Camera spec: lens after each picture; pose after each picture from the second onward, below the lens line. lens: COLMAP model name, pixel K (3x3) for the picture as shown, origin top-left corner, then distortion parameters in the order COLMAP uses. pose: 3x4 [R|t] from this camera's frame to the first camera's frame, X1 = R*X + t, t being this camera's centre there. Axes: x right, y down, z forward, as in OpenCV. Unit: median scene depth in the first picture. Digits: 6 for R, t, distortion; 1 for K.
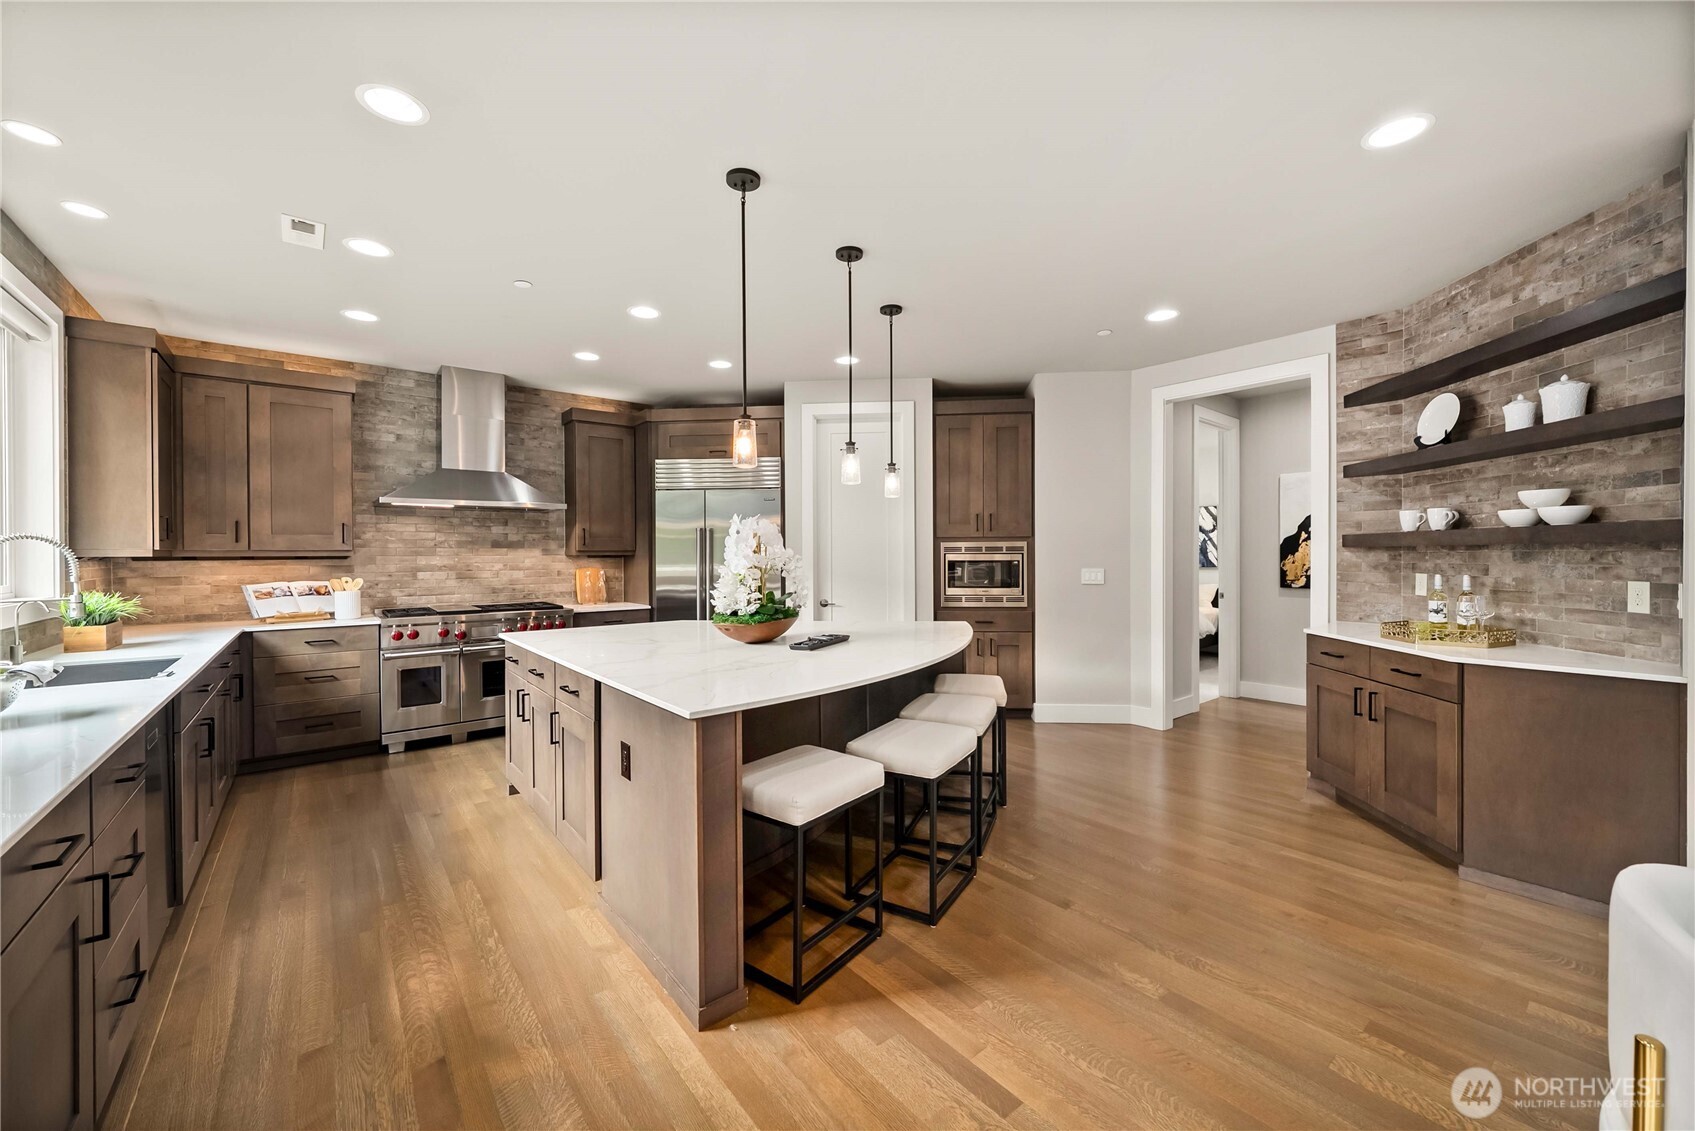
lens RADIAL K [[654.5, 0, 844.3], [0, 654.5, 556.0], [0, 0, 1]] dist [-0.002026, -0.000244]
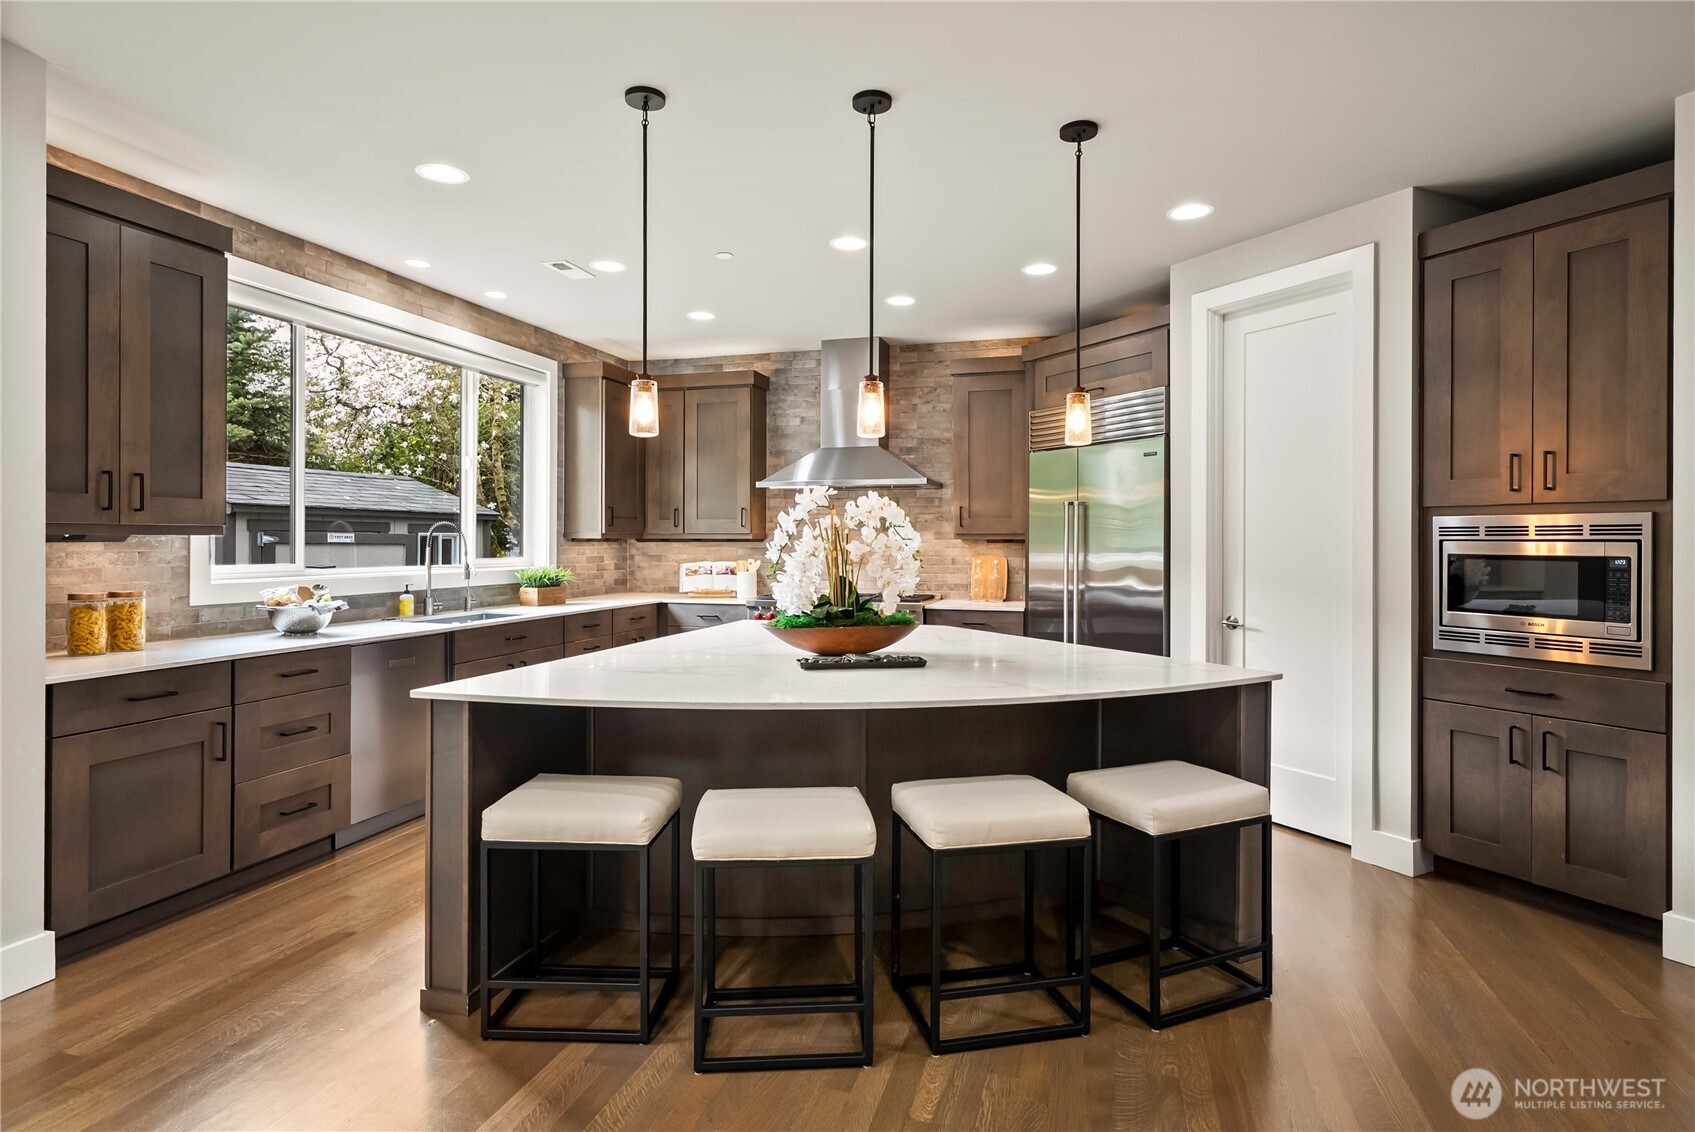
lens RADIAL K [[894.4, 0, 847.2], [0, 894.4, 541.1], [0, 0, 1]] dist [-0.001572, -0.000029]
pose [[0.572712, 0.006809, -0.819728, 0.455579], [-0.007535, 0.999967, 0.003042, -0.001675], [0.819722, 0.004435, 0.572744, 0.265809]]
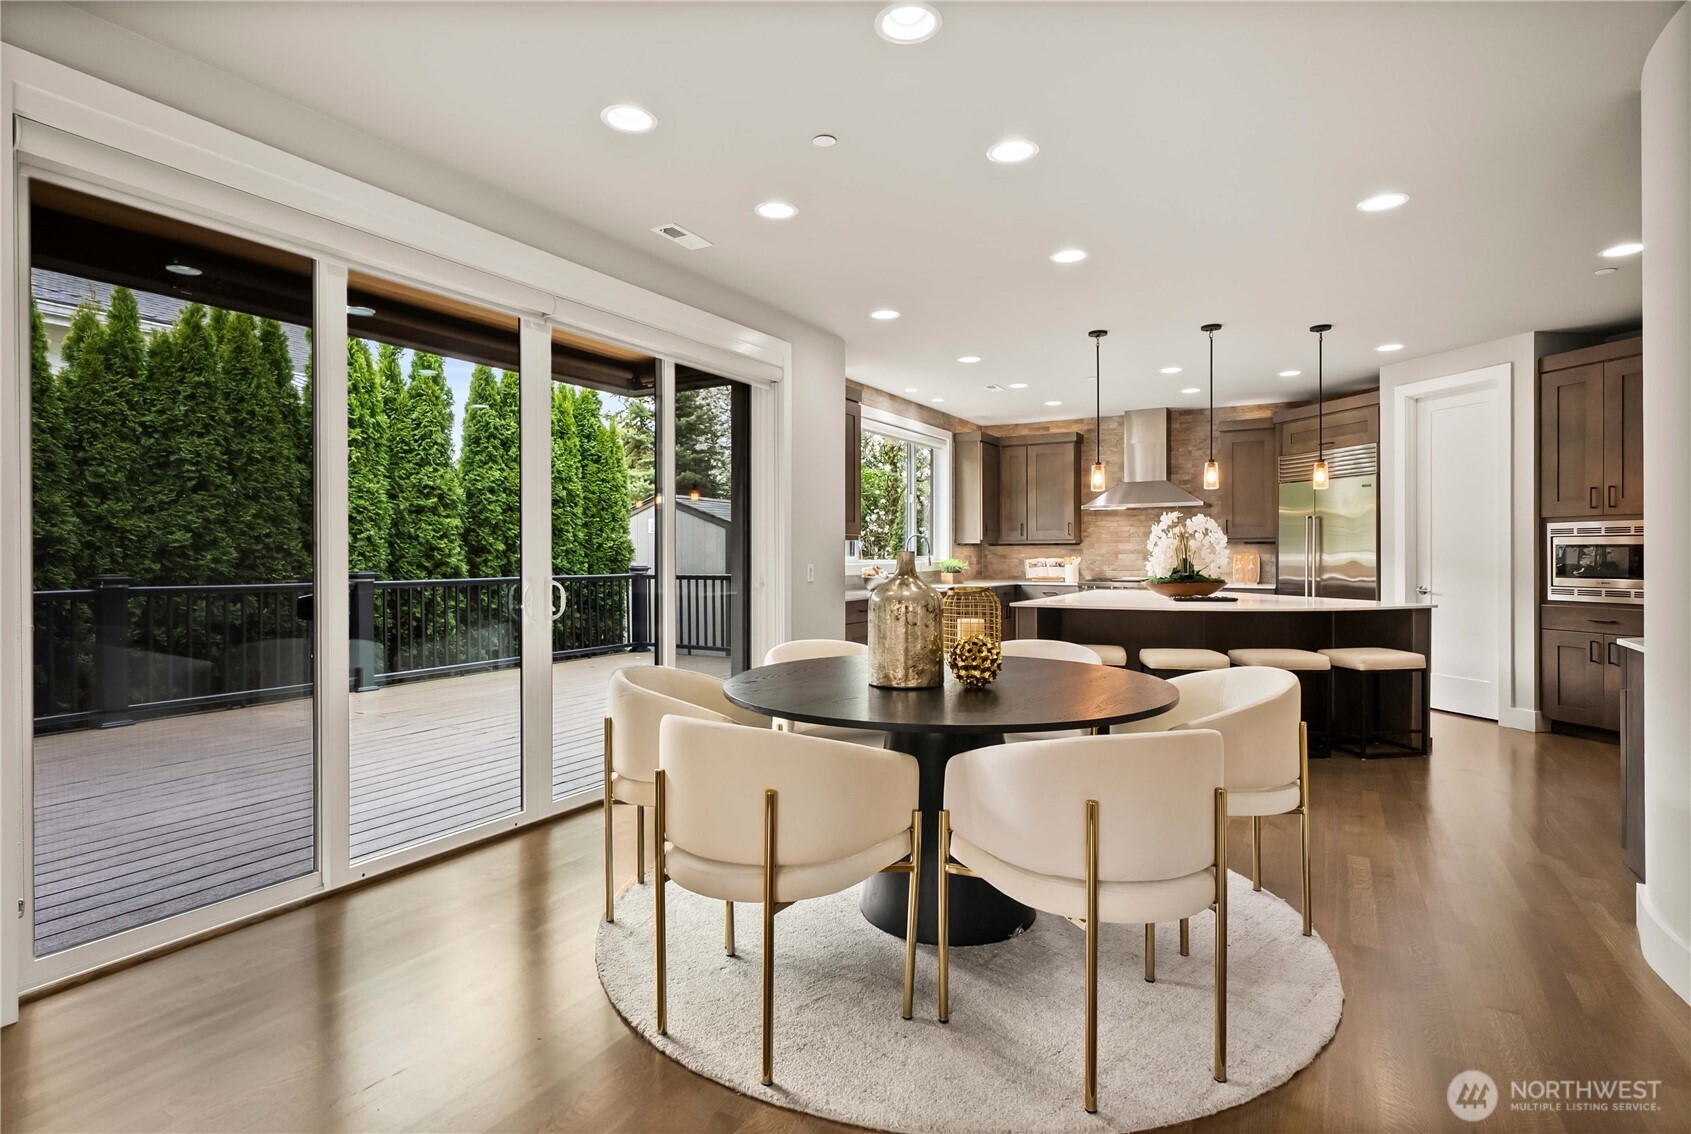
lens RADIAL K [[855.2, 0, 836.9], [0, 855.2, 553.9], [0, 0, 1]] dist [0.000133, 0.000163]
pose [[0.359468, 0.005503, -0.933141, 0.868116], [-0.001403, 0.999985, 0.005357, 0.014212], [0.933156, -0.000616, 0.359470, -0.255929]]
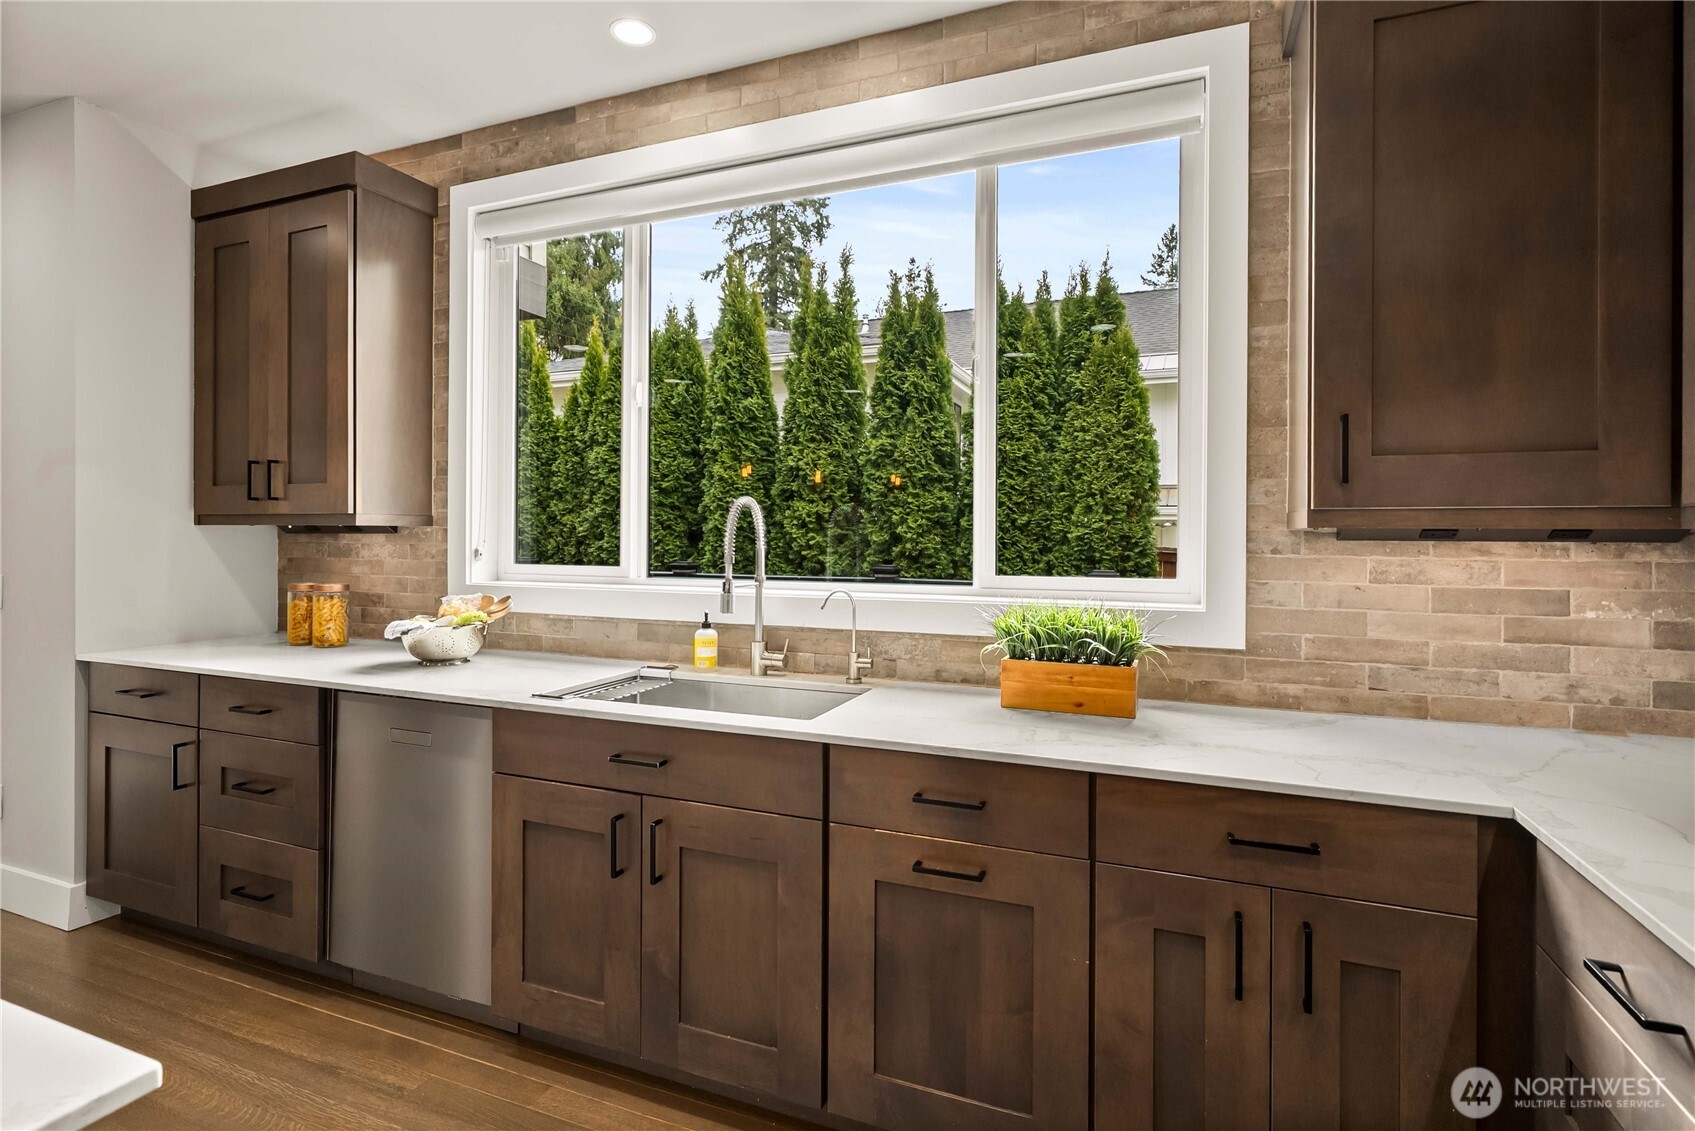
lens RADIAL K [[810.5, 0, 843.0], [0, 810.5, 538.0], [0, 0, 1]] dist [0.001801, -0.000481]
pose [[-0.870366, -0.000721, -0.492405, -0.406376], [-0.004084, 0.999975, 0.005754, 0.003651], [0.492389, 0.007019, -0.870347, 0.875048]]
